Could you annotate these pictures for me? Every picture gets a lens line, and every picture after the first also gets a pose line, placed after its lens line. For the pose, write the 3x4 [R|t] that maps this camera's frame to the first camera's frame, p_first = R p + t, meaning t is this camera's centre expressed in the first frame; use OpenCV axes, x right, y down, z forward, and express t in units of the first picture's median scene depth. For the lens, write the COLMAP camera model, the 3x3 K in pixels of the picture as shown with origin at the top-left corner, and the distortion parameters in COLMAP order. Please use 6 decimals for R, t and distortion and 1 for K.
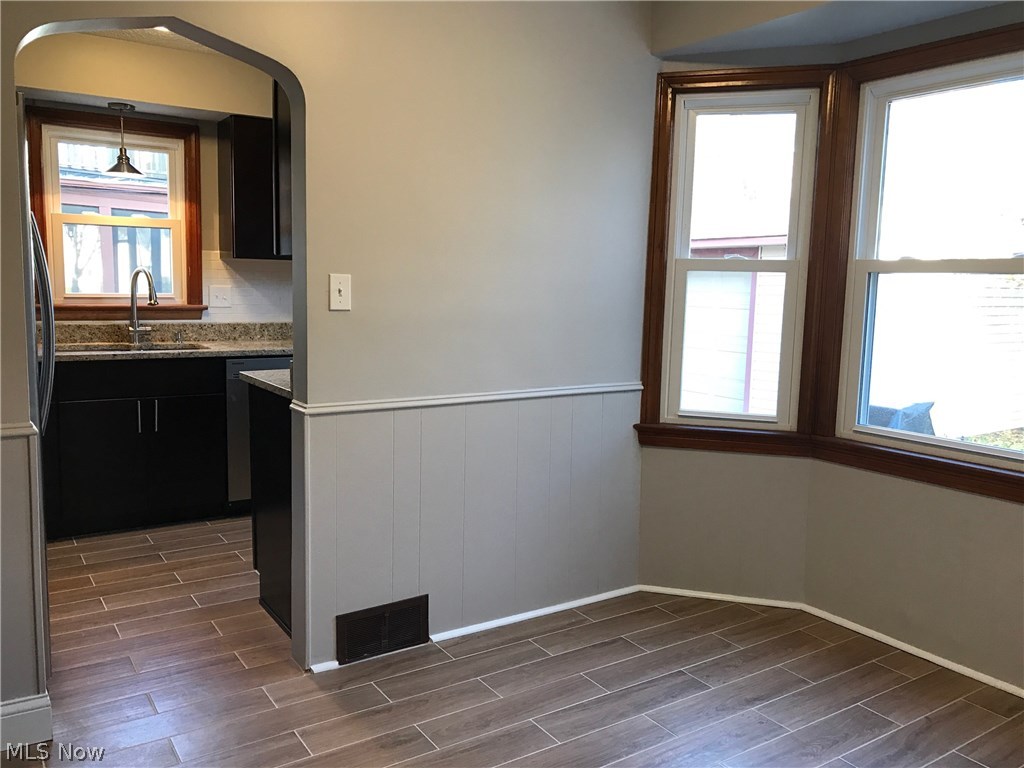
lens RADIAL K [[837.1, 0, 512.7], [0, 837.1, 368.9], [0, 0, 1]] dist [0.012385, 0.005127]
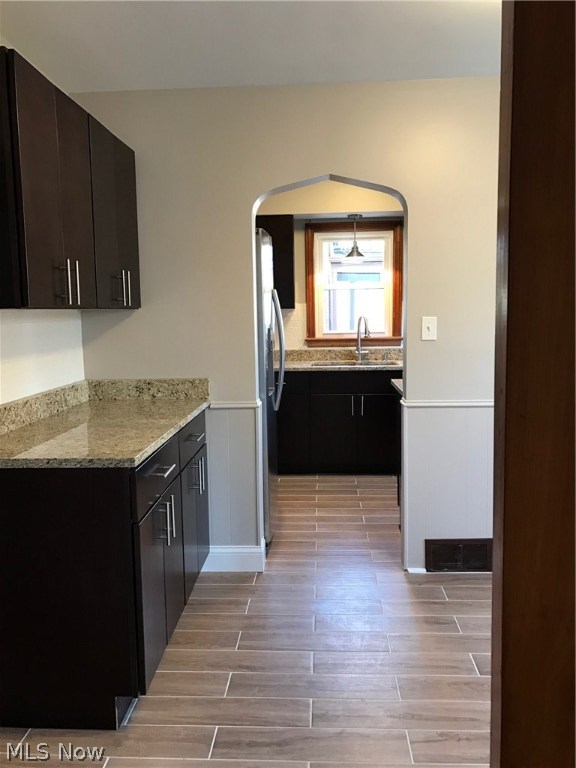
lens RADIAL K [[627.8, 0, 288.0], [0, 627.8, 384.0], [0, 0, 1]] dist [0.012385, 0.005127]
pose [[0.792038, 0.029052, -0.609781, 0.186322], [-0.025818, 0.999567, 0.014089, 0.000089], [0.609926, 0.004584, 0.792445, -0.044150]]
